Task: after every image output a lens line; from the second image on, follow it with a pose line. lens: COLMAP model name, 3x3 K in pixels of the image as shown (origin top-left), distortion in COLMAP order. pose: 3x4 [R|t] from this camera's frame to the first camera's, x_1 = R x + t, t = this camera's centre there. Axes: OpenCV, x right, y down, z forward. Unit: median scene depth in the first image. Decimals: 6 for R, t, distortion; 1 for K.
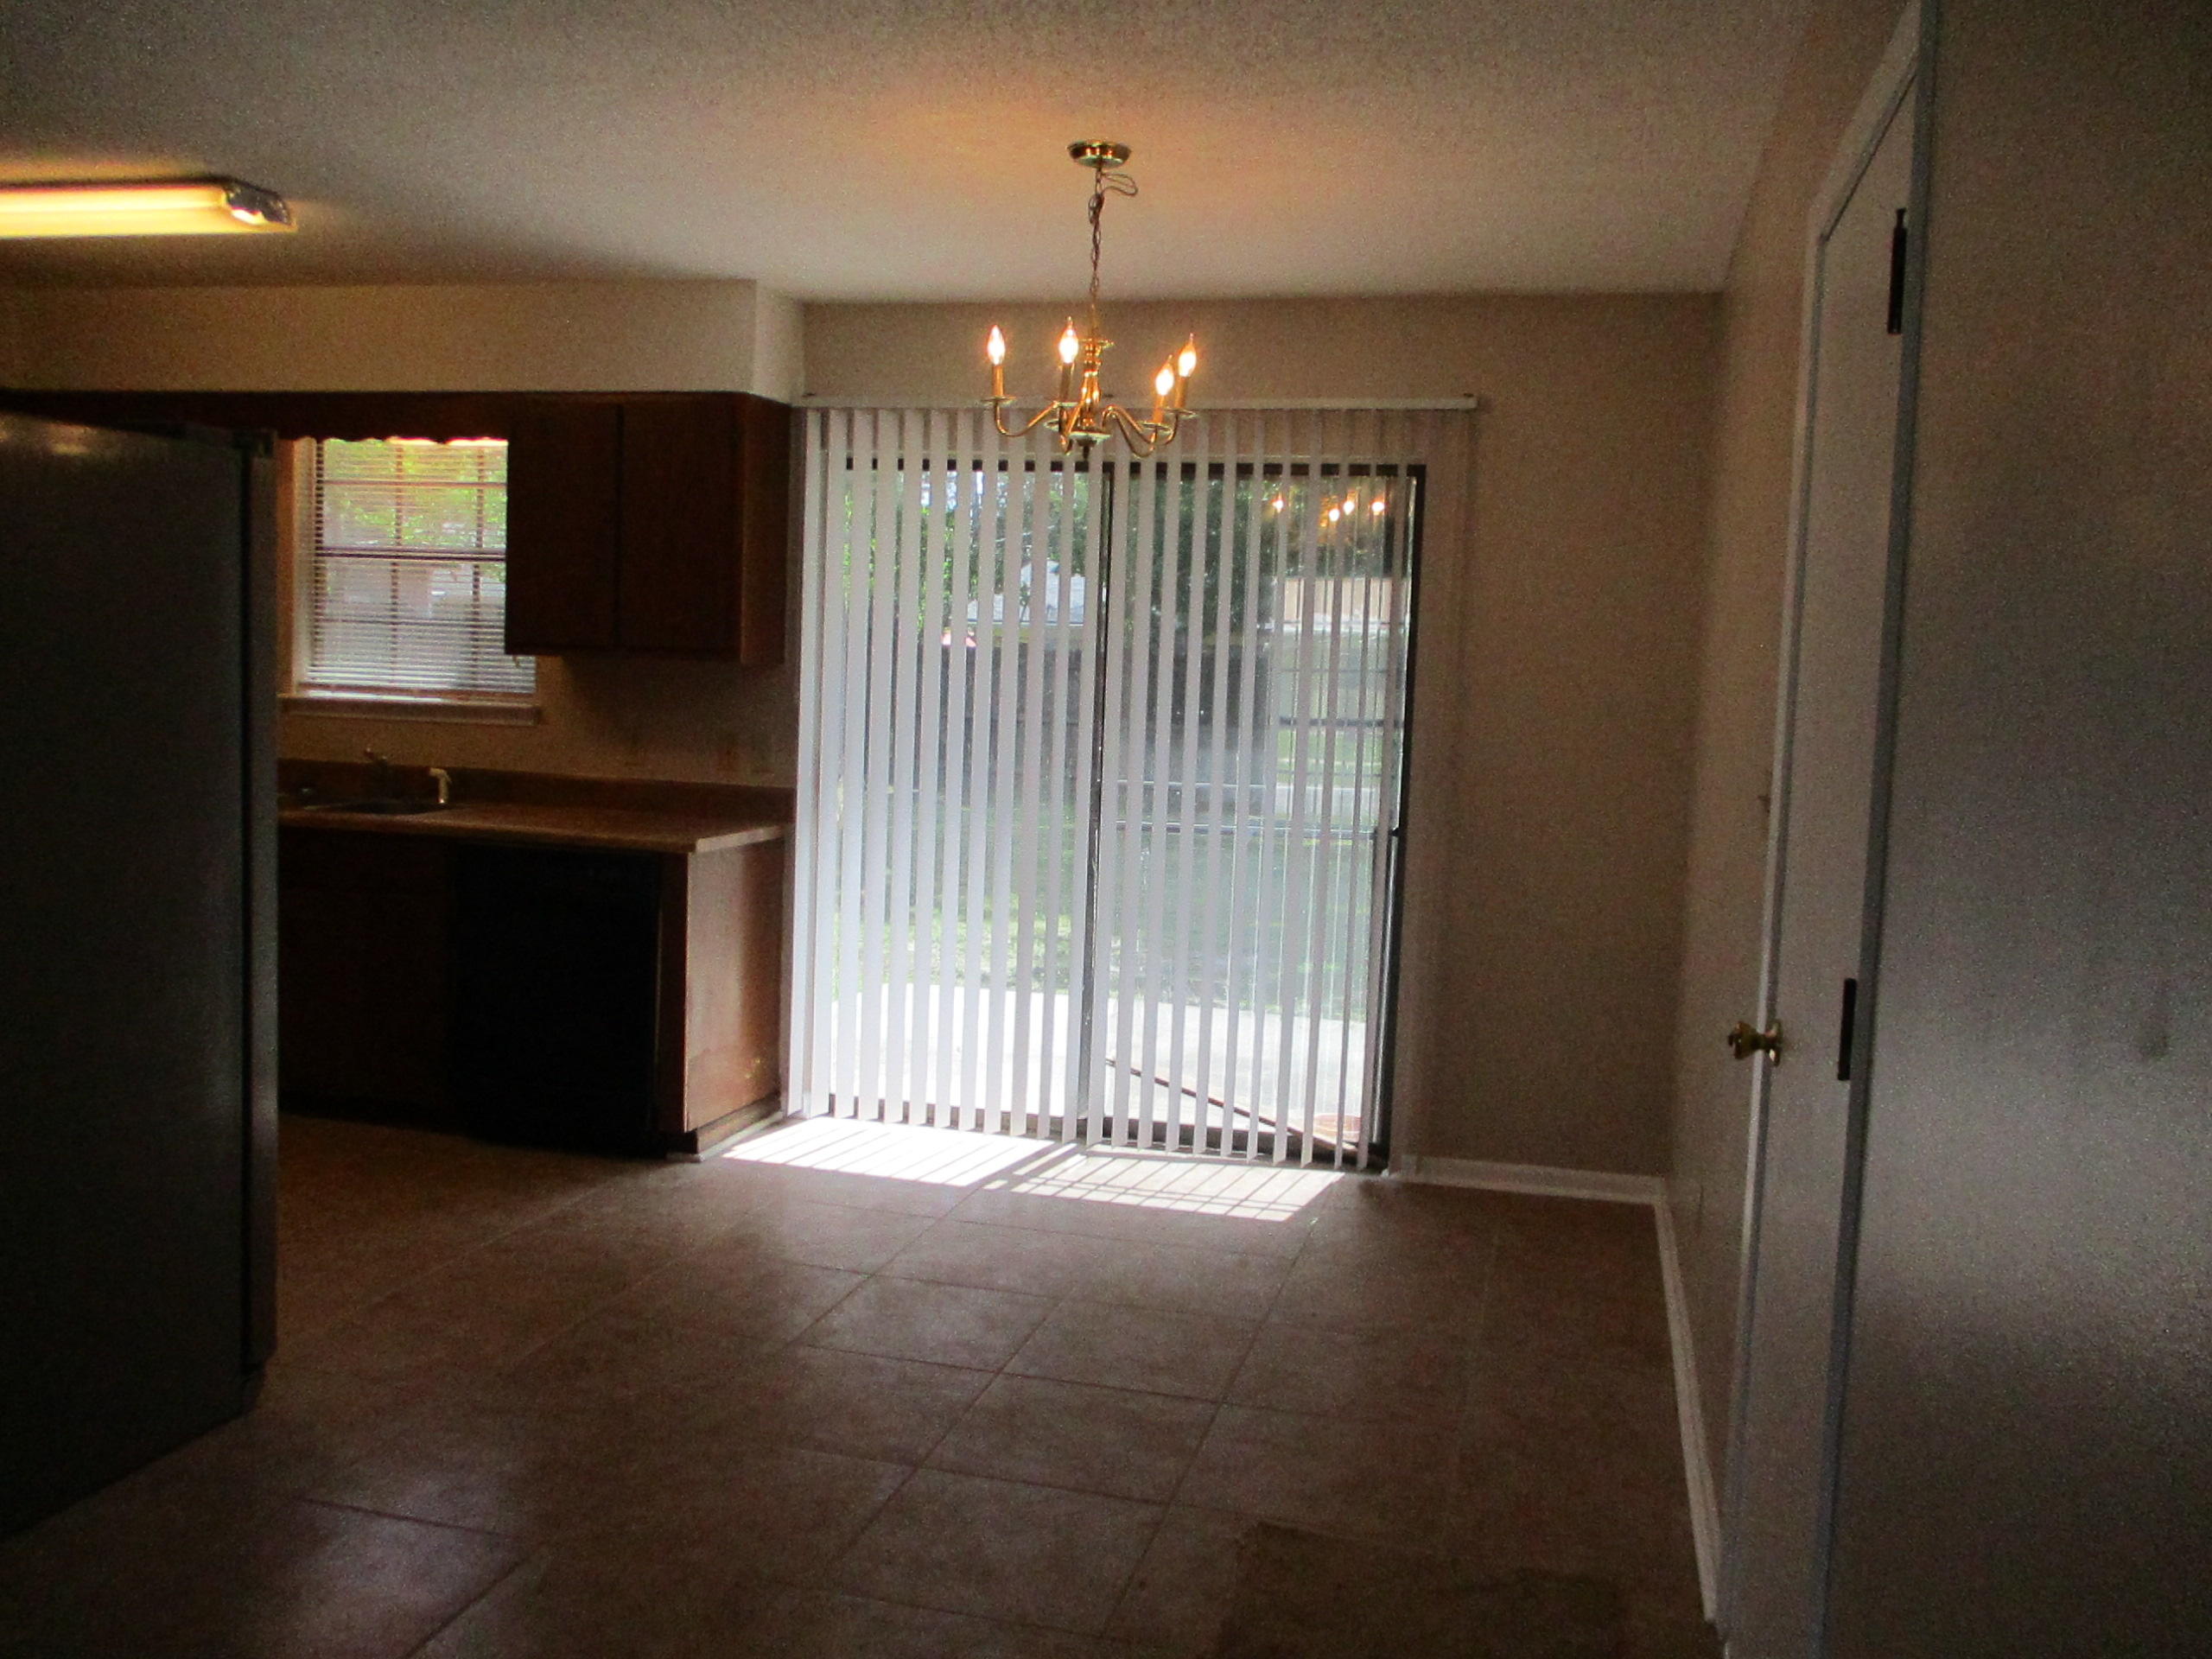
lens RADIAL K [[1844.0, 0, 1142.0], [0, 1844.0, 809.8], [0, 0, 1]] dist [-0.024208, 0.010337]
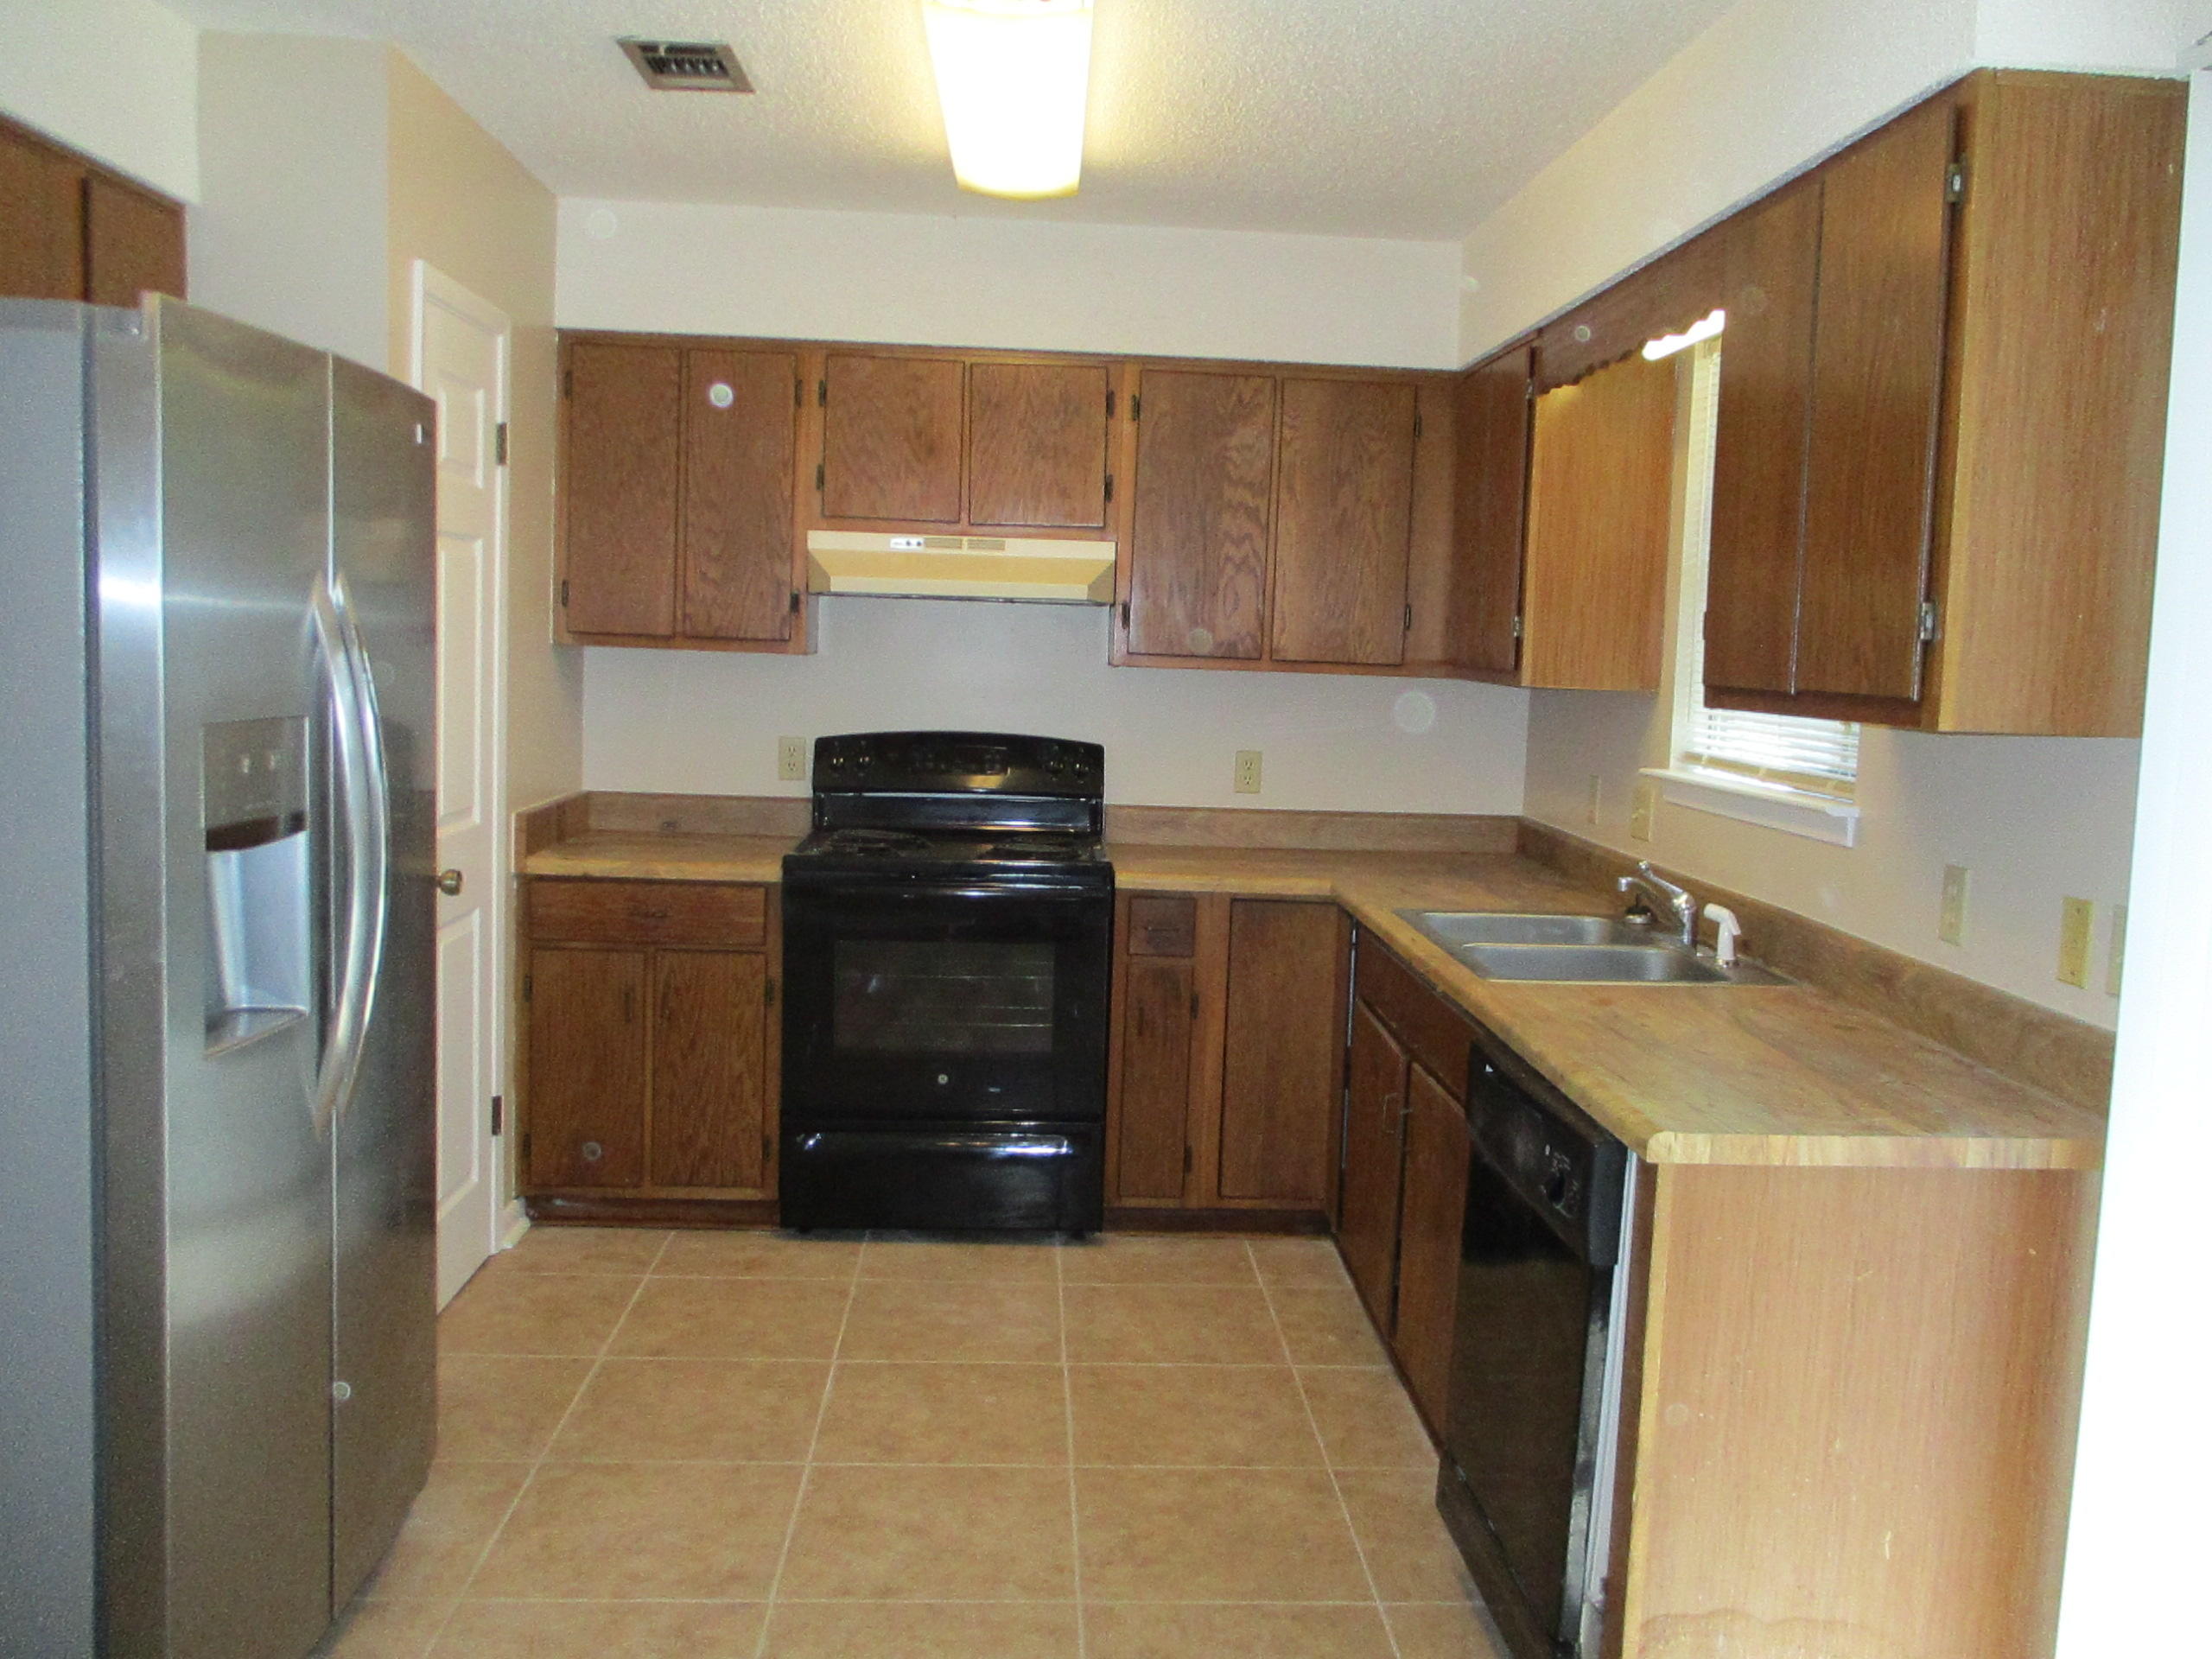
lens RADIAL K [[1844.0, 0, 1142.0], [0, 1844.0, 809.8], [0, 0, 1]] dist [-0.024208, 0.010337]
pose [[0.300323, 0.059340, -0.951990, 0.127200], [-0.101253, 0.994407, 0.030042, -0.058386], [0.948448, 0.087370, 0.304652, 0.725780]]
